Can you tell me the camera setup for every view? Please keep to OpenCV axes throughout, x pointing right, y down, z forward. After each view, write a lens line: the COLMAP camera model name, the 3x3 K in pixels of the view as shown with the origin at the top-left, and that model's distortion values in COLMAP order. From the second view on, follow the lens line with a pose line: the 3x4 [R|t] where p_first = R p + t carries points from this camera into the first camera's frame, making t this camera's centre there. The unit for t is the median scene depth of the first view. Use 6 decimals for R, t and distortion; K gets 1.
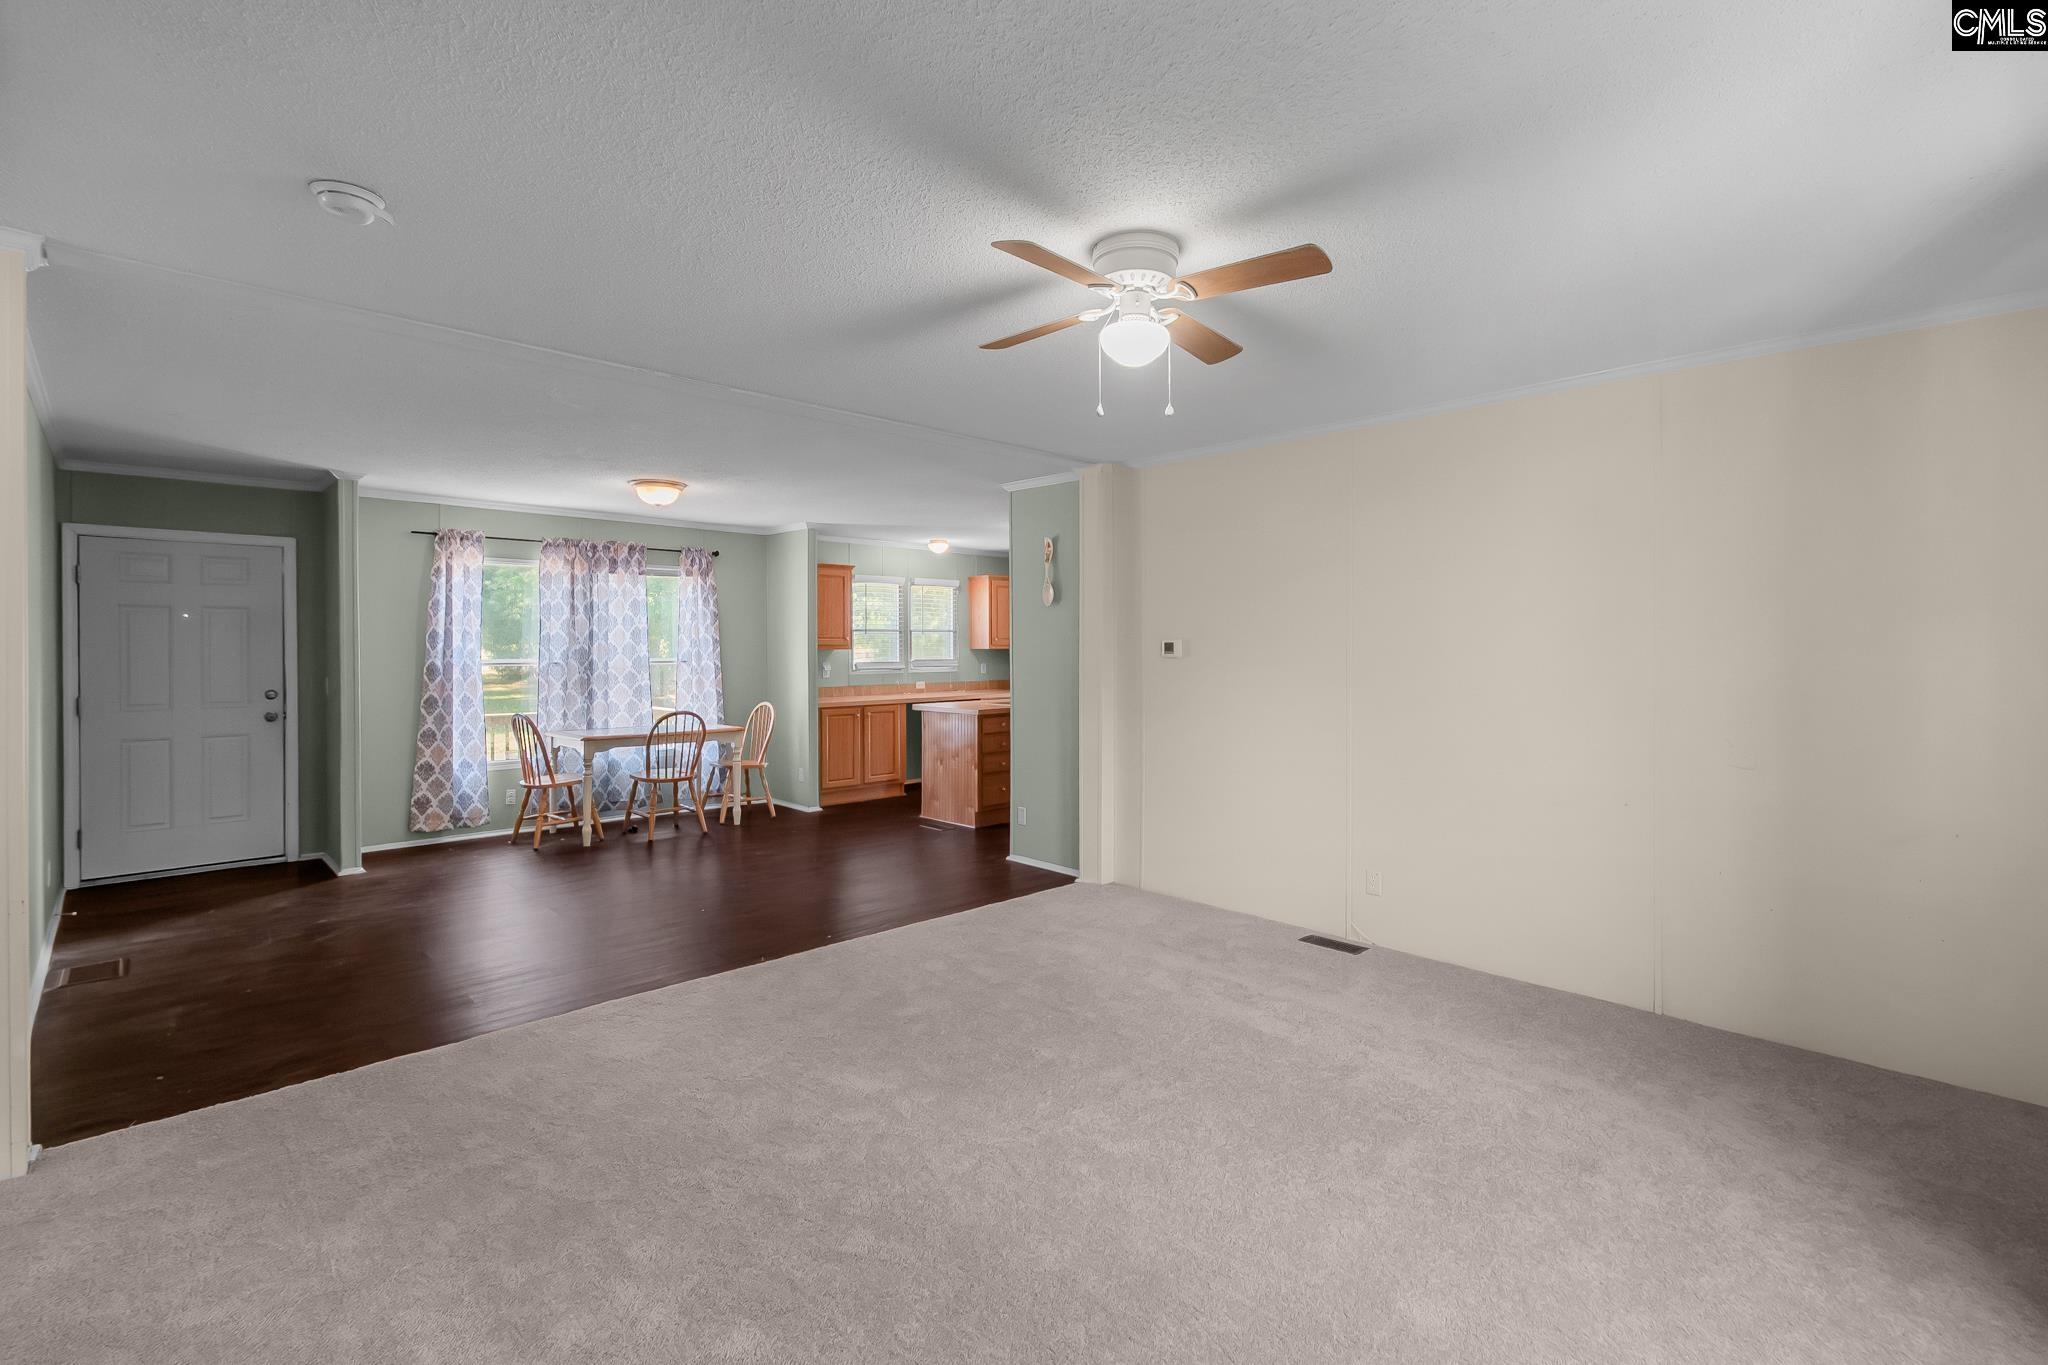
lens RADIAL K [[917.5, 0, 1046.3], [0, 917.5, 651.6], [0, 0, 1]] dist [0.008423, -0.001526]
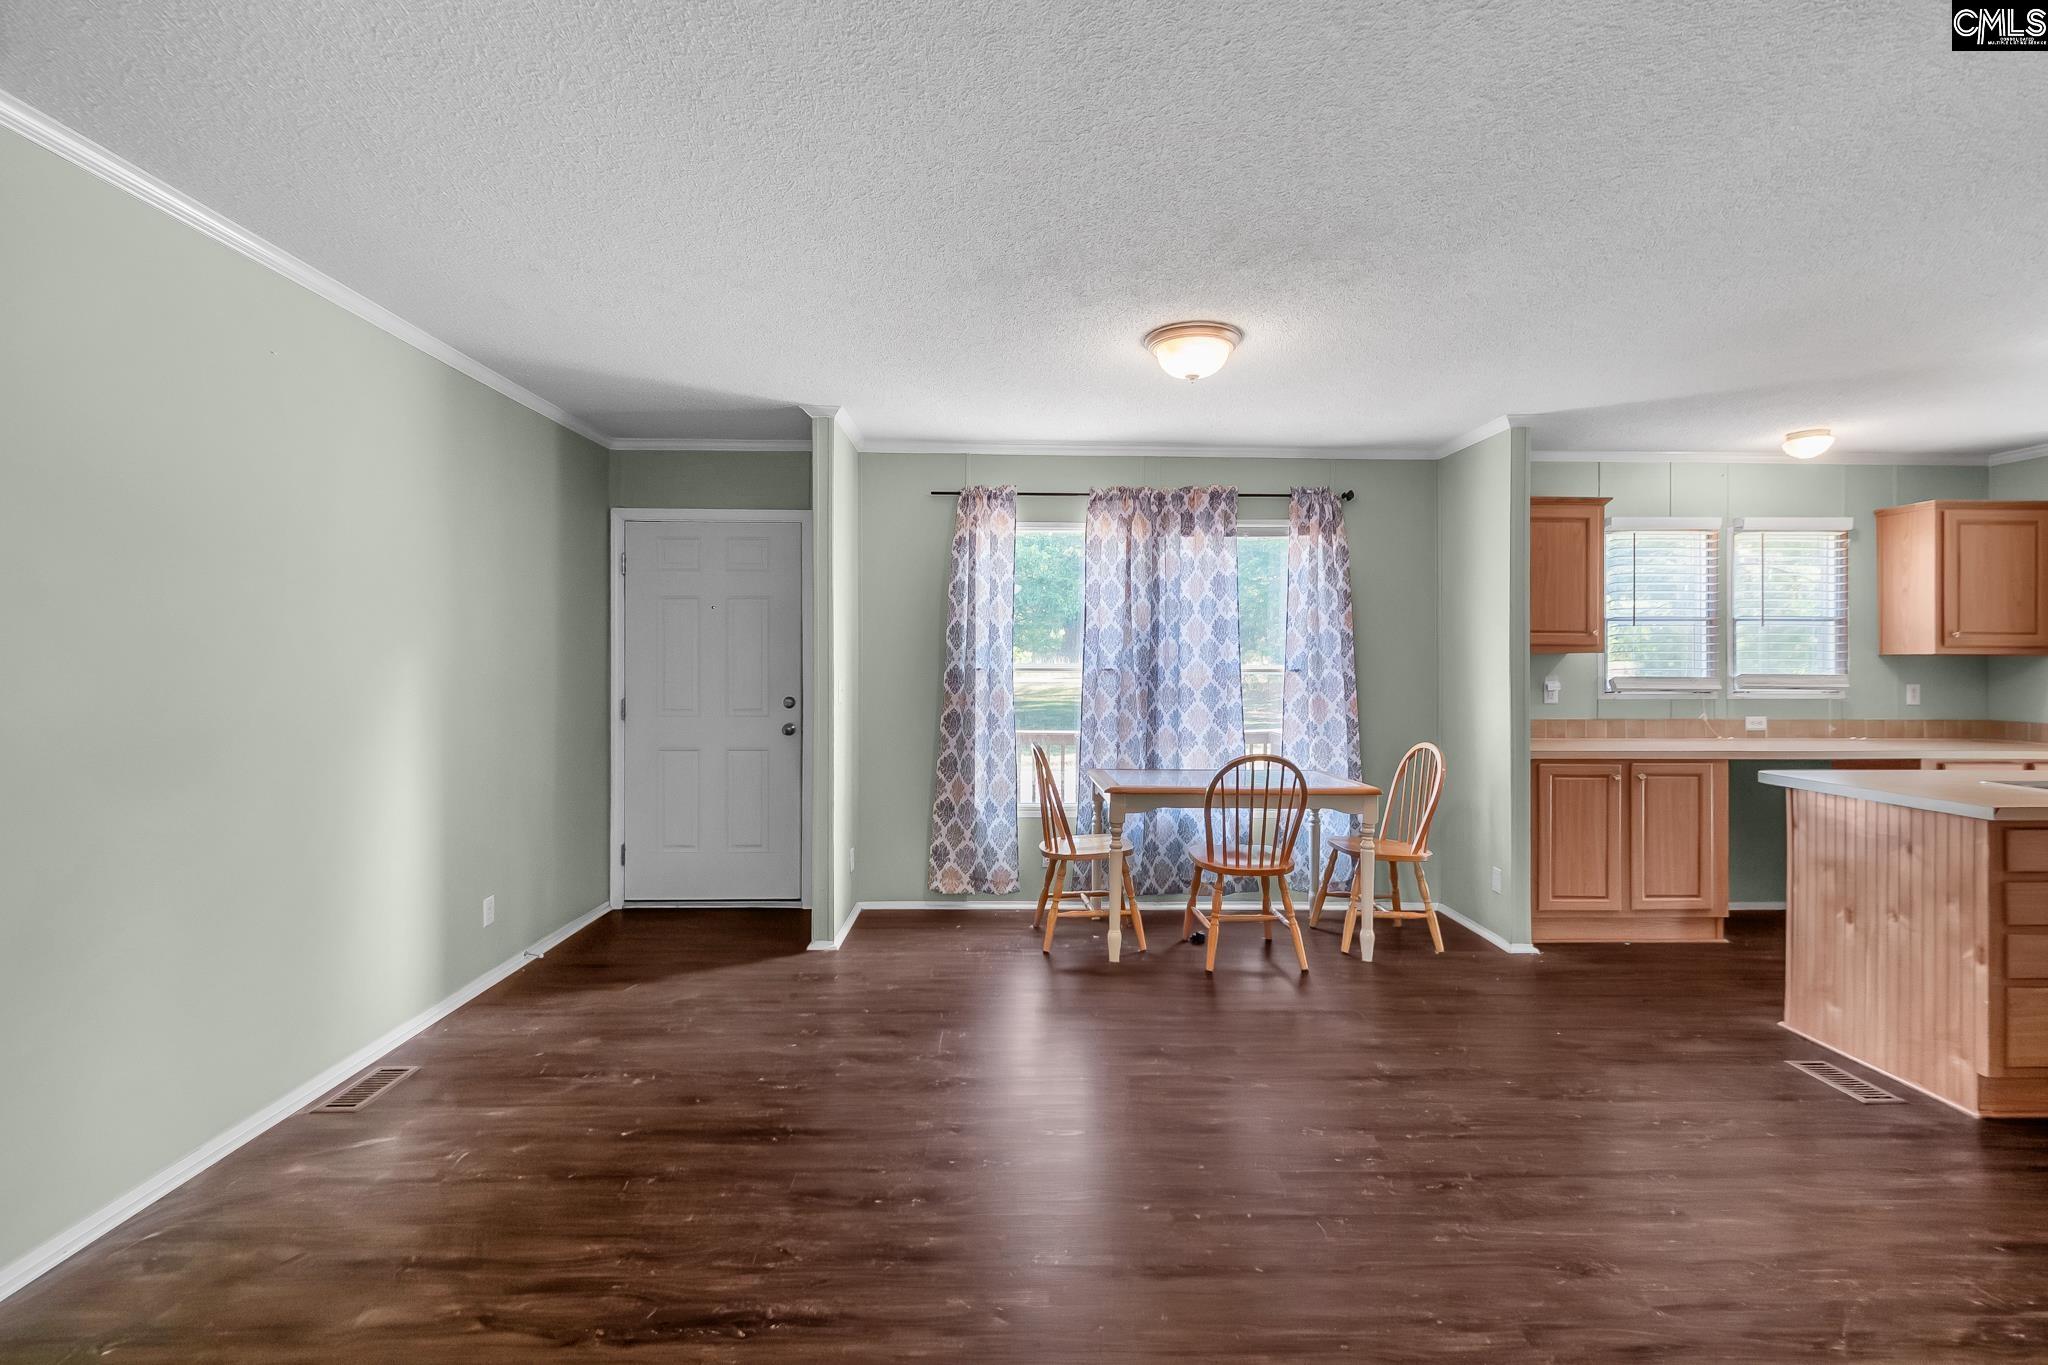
lens RADIAL K [[917.5, 0, 1025.8], [0, 917.5, 656.6], [0, 0, 1]] dist [0.008423, -0.001526]
pose [[0.718737, 0.001003, -0.695281, -0.091124], [-0.008039, 0.999944, -0.006869, 0.007370], [0.695235, 0.010526, 0.718705, 0.428047]]
